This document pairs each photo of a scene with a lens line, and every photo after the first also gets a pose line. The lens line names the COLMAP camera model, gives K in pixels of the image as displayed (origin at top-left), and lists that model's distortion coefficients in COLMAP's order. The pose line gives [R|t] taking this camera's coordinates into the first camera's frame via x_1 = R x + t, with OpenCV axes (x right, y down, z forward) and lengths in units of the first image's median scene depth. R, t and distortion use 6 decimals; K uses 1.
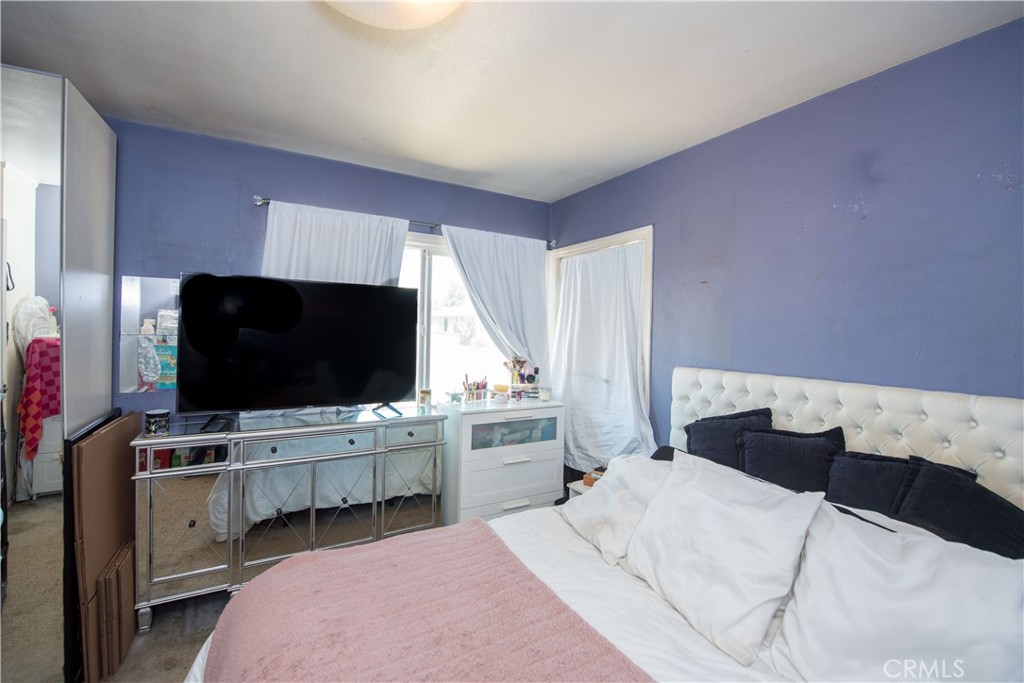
lens RADIAL K [[423.0, 0, 516.3], [0, 423.0, 324.4], [0, 0, 1]] dist [-0.016181, -0.000312]
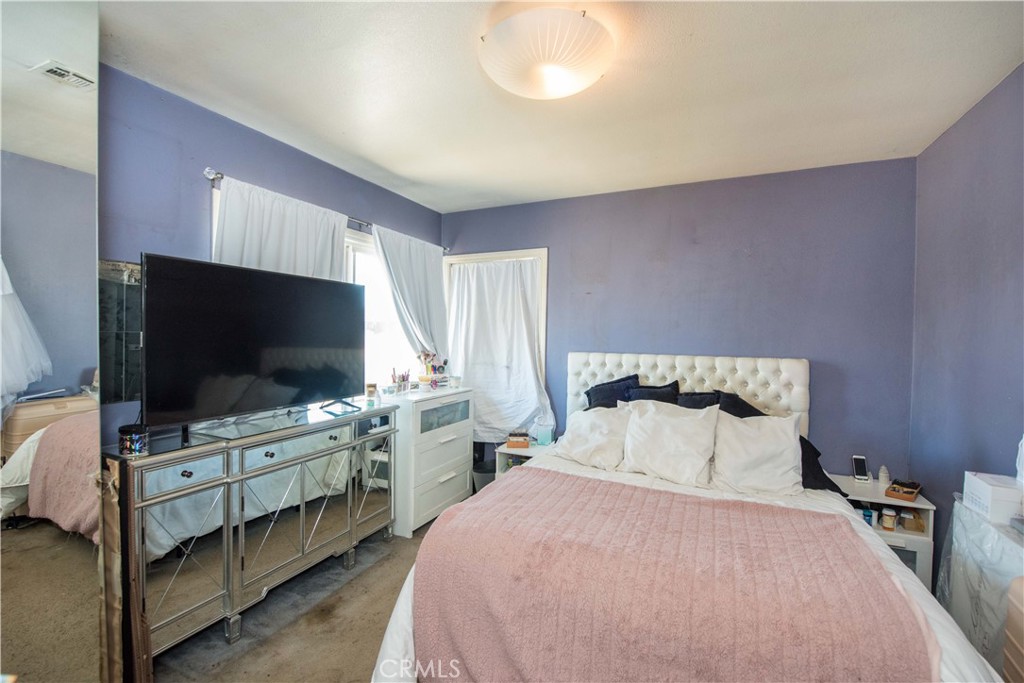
lens RADIAL K [[427.5, 0, 510.1], [0, 427.5, 329.8], [0, 0, 1]] dist [0.000250, -0.000108]
pose [[0.825739, -0.004071, 0.564037, -0.521383], [-0.004269, 0.999900, 0.013468, 0.006571], [-0.564036, -0.013529, 0.825639, -0.056301]]
